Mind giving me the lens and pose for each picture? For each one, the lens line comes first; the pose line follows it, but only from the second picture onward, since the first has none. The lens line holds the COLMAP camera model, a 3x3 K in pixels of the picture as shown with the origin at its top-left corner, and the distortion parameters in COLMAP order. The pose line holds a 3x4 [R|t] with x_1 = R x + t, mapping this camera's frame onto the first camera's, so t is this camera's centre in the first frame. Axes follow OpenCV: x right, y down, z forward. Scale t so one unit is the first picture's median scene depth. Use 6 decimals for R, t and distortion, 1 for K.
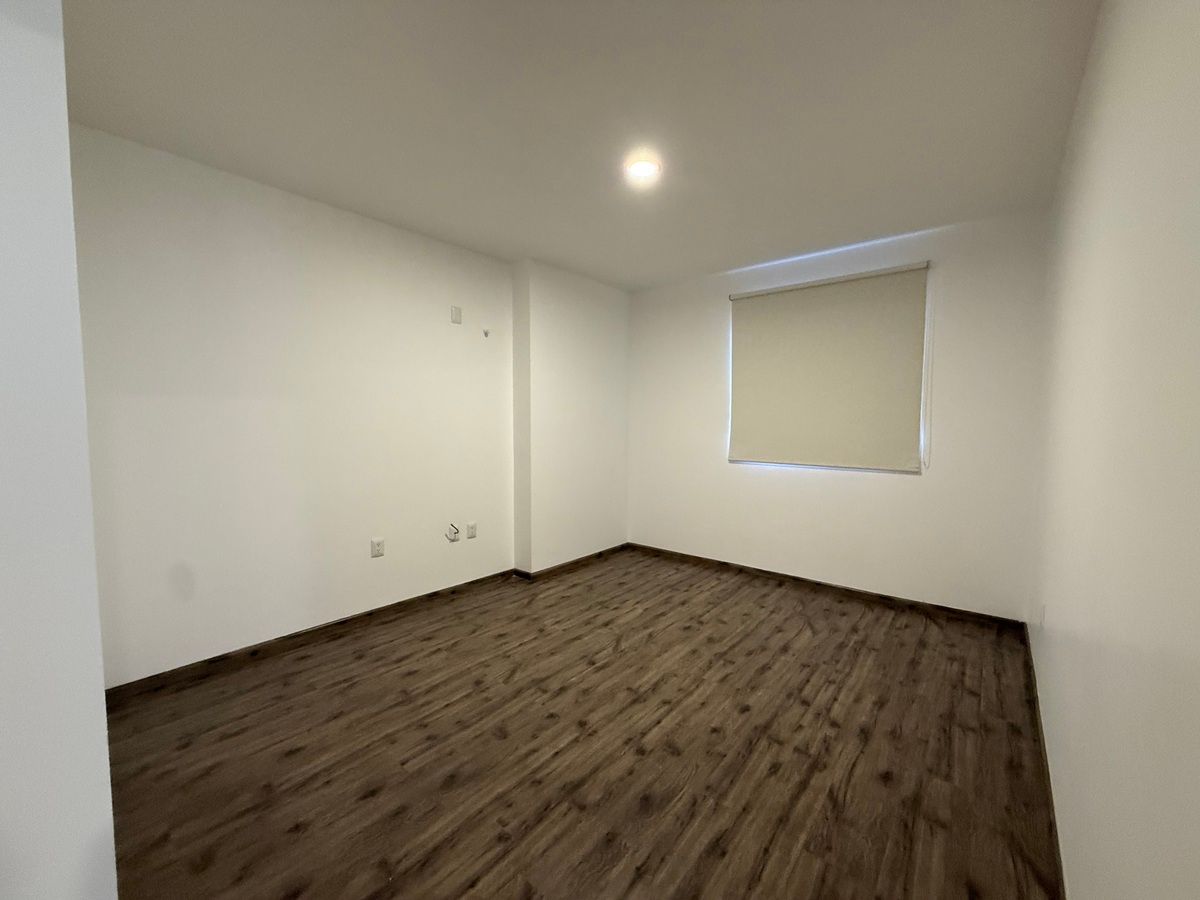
lens RADIAL K [[476.1, 0, 602.1], [0, 476.1, 449.2], [0, 0, 1]] dist [-0.004425, -0.000446]
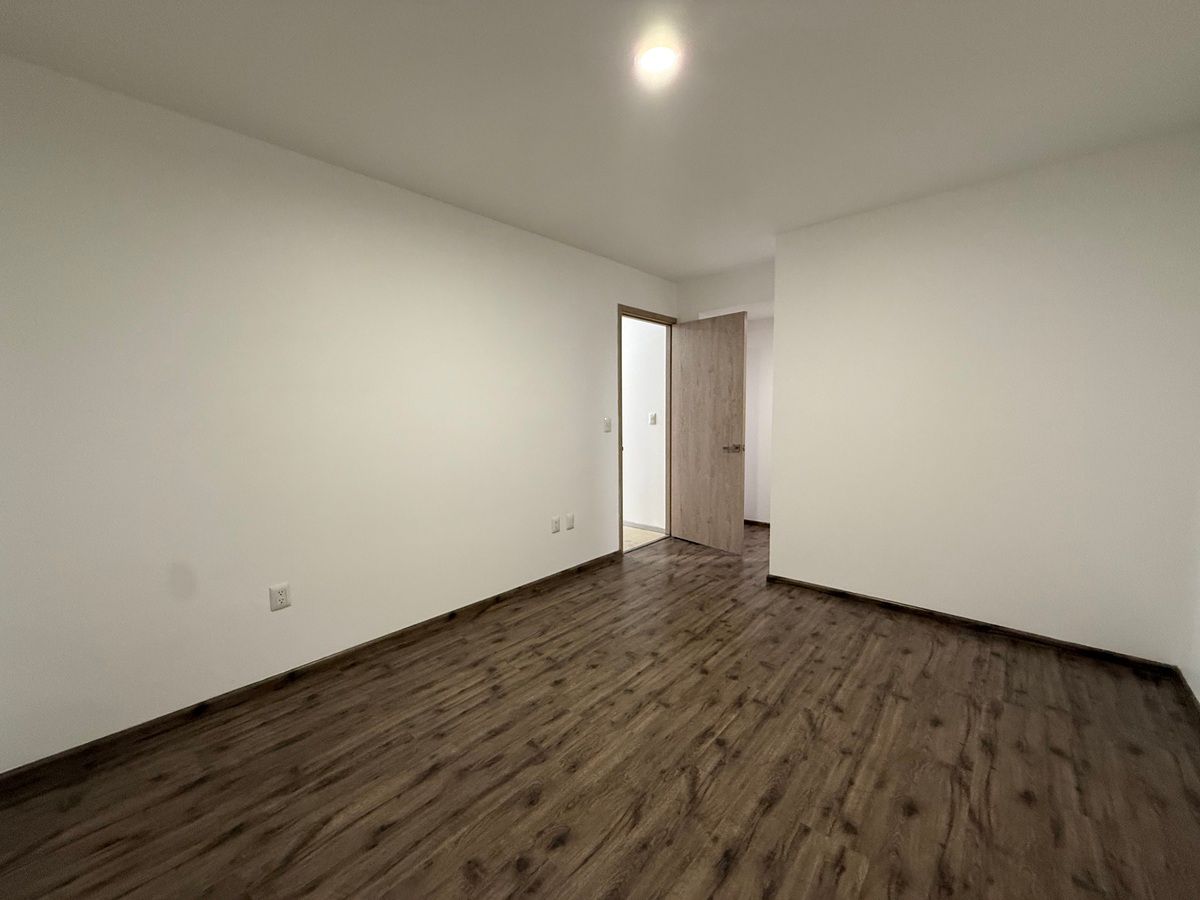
lens RADIAL K [[476.1, 0, 600.0], [0, 476.1, 448.3], [0, 0, 1]] dist [-0.004425, -0.000446]
pose [[-0.999428, 0.005935, 0.033291, 0.159665], [0.010603, 0.989835, 0.141828, -0.128269], [-0.032111, 0.142100, -0.989331, 1.924197]]
